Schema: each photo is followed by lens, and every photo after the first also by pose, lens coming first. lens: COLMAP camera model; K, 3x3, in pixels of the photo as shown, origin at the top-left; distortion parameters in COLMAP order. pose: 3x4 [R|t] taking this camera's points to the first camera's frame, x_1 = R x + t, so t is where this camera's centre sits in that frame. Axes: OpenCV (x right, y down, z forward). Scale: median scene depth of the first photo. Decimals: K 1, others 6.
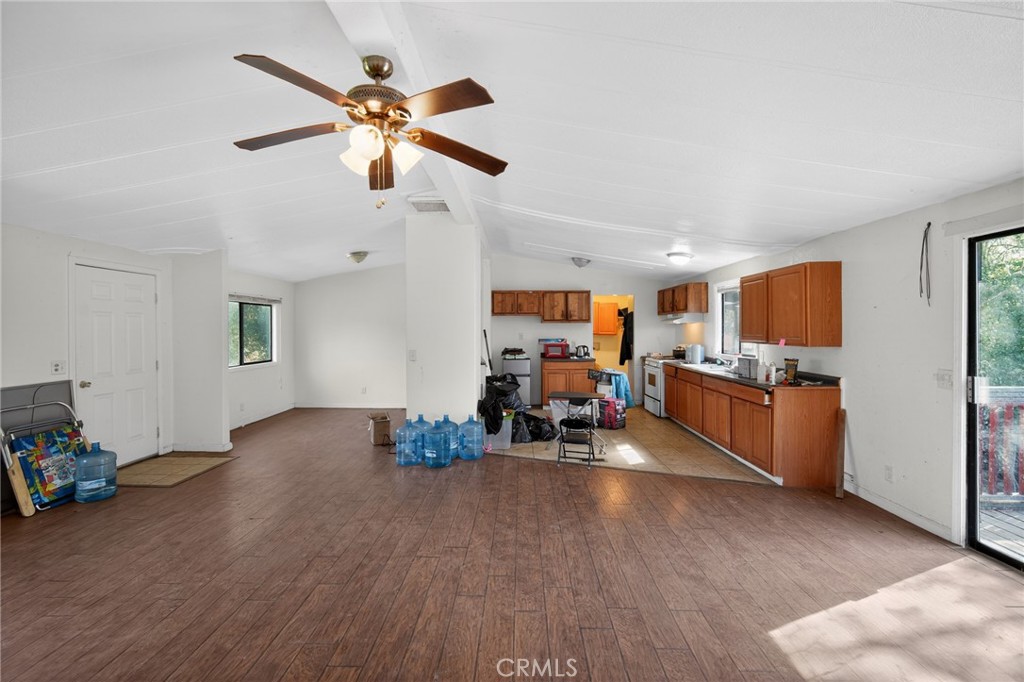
lens RADIAL K [[438.8, 0, 511.8], [0, 438.8, 333.3], [0, 0, 1]] dist [-0.009599, -0.000206]
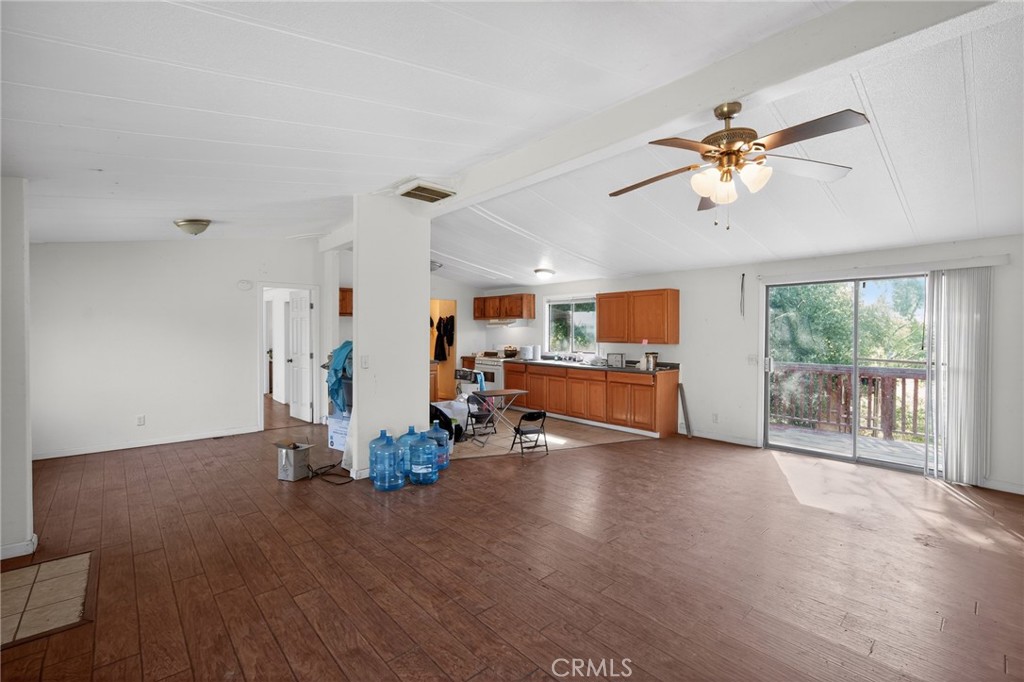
lens RADIAL K [[438.8, 0, 502.1], [0, 438.8, 340.6], [0, 0, 1]] dist [-0.009599, -0.000206]
pose [[0.733857, -0.007305, 0.679265, -0.455497], [0.001211, 0.999955, 0.009445, 0.001639], [-0.679303, -0.006109, 0.733832, 0.157873]]
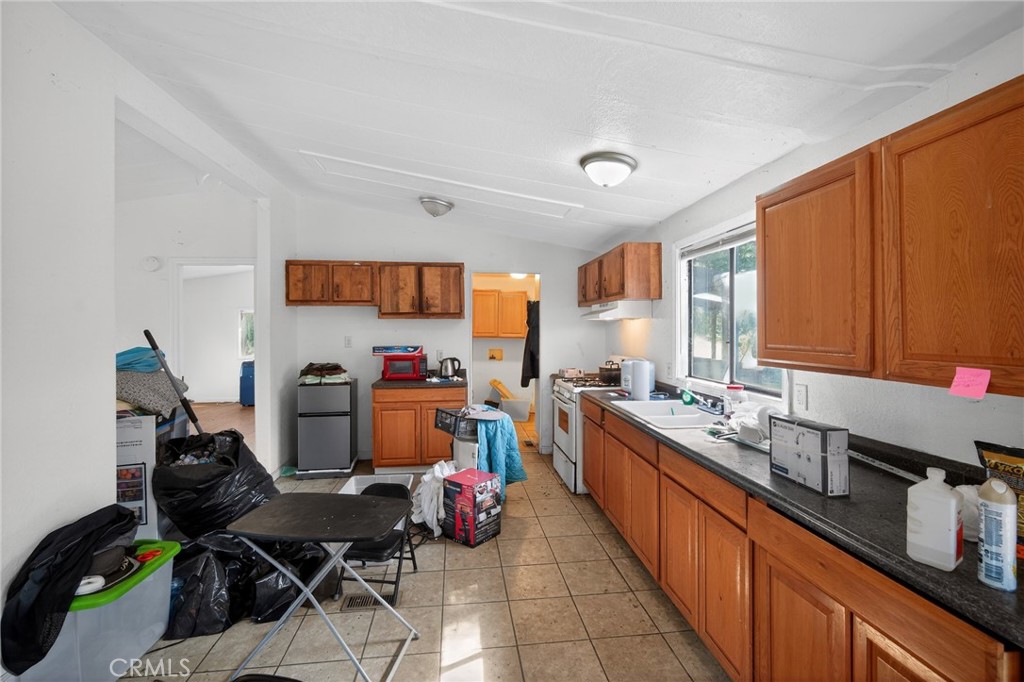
lens RADIAL K [[438.8, 0, 509.7], [0, 438.8, 333.0], [0, 0, 1]] dist [-0.009599, -0.000206]
pose [[0.991971, 0.001346, 0.126455, 0.194620], [-0.001027, 0.999996, -0.002593, -0.004230], [-0.126458, 0.002442, 0.991969, 0.487167]]
